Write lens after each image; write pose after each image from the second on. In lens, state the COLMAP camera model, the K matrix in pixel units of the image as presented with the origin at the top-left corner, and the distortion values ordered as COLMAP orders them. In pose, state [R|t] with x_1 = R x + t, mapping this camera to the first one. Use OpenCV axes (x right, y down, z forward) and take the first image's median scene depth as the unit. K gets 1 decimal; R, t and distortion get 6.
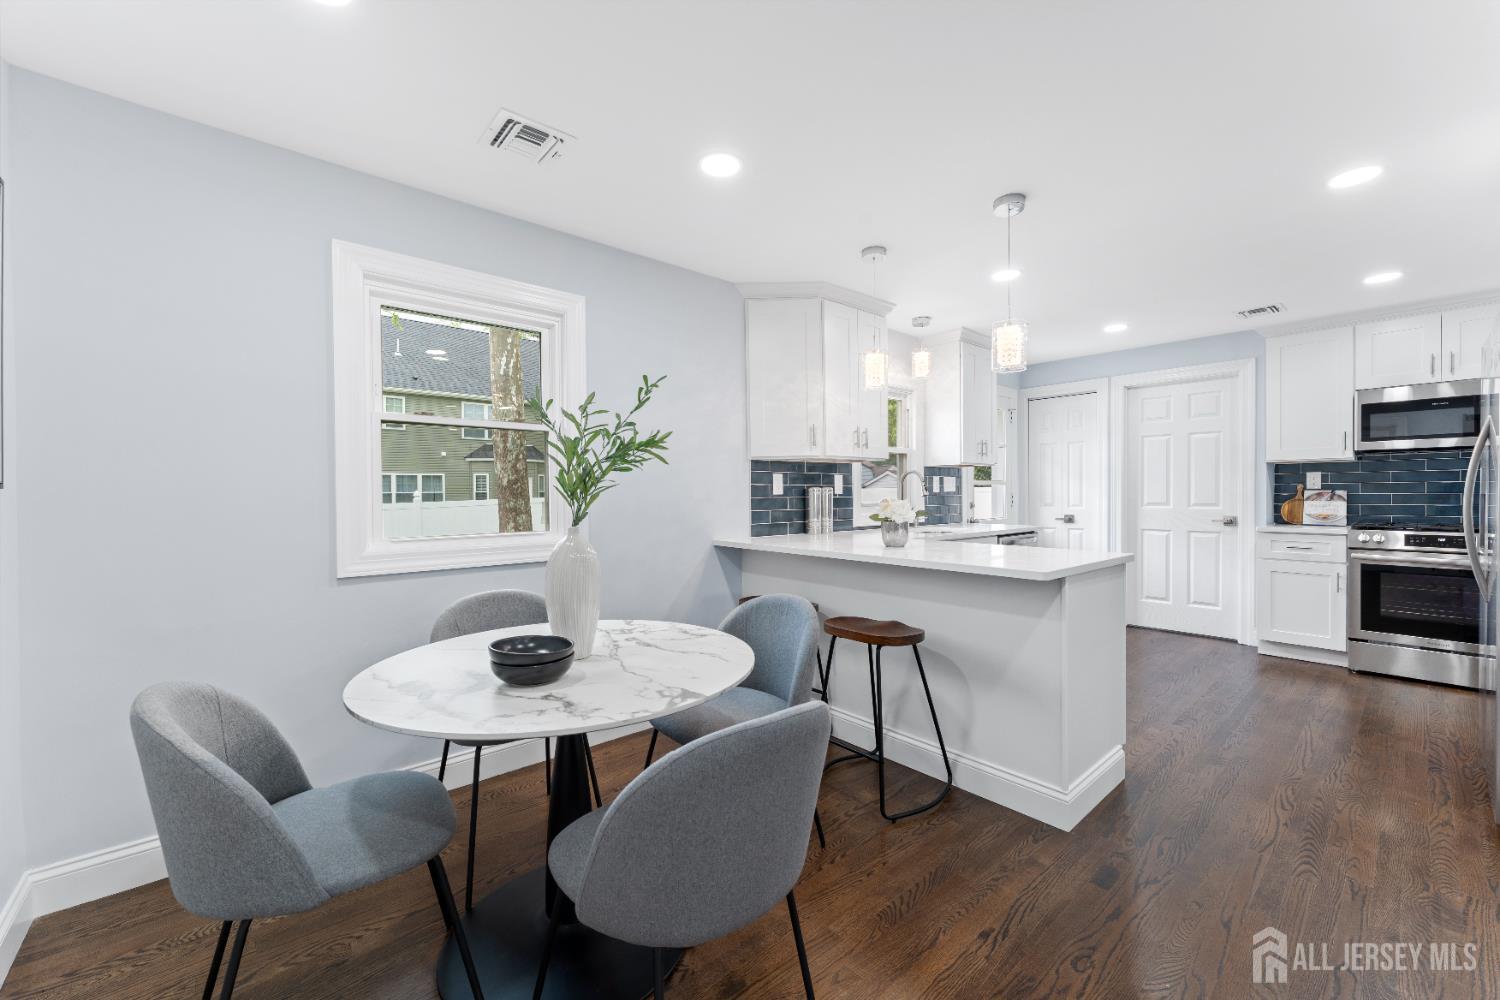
lens RADIAL K [[599.4, 0, 749.3], [0, 599.4, 490.5], [0, 0, 1]] dist [-0.000884, -0.000213]
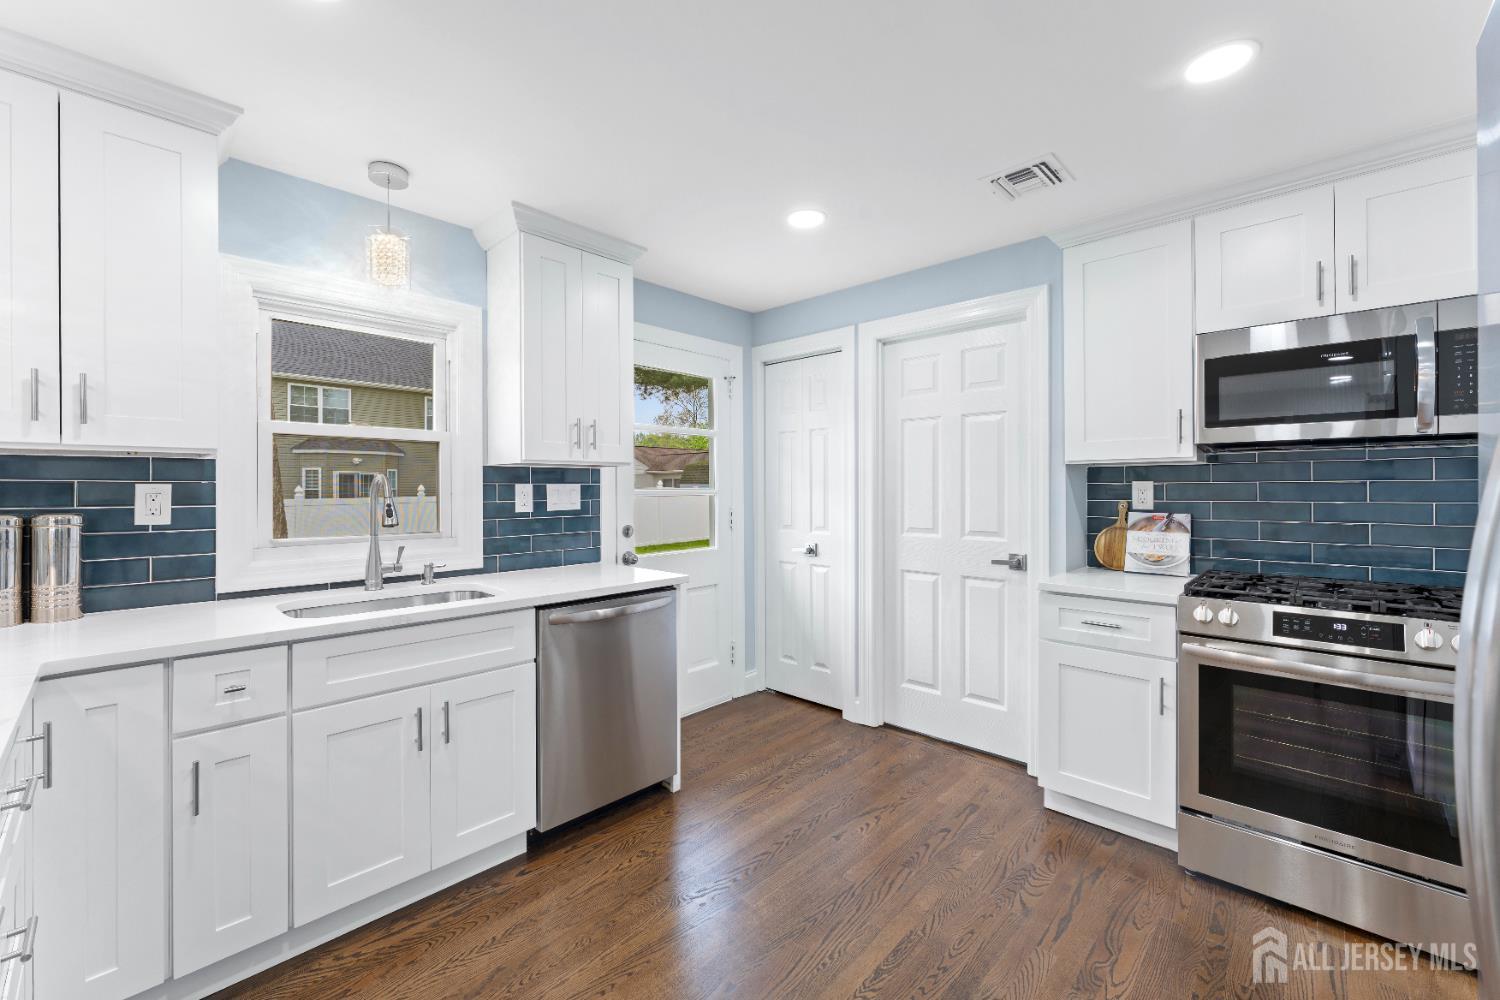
lens RADIAL K [[612.8, 0, 752.9], [0, 612.8, 477.2], [0, 0, 1]] dist [-0.011385, 0.000139]
pose [[0.995159, 0.006462, 0.098068, 0.519219], [-0.004942, 0.999864, -0.015737, -0.024157], [-0.098157, 0.015177, 0.995055, 0.455451]]
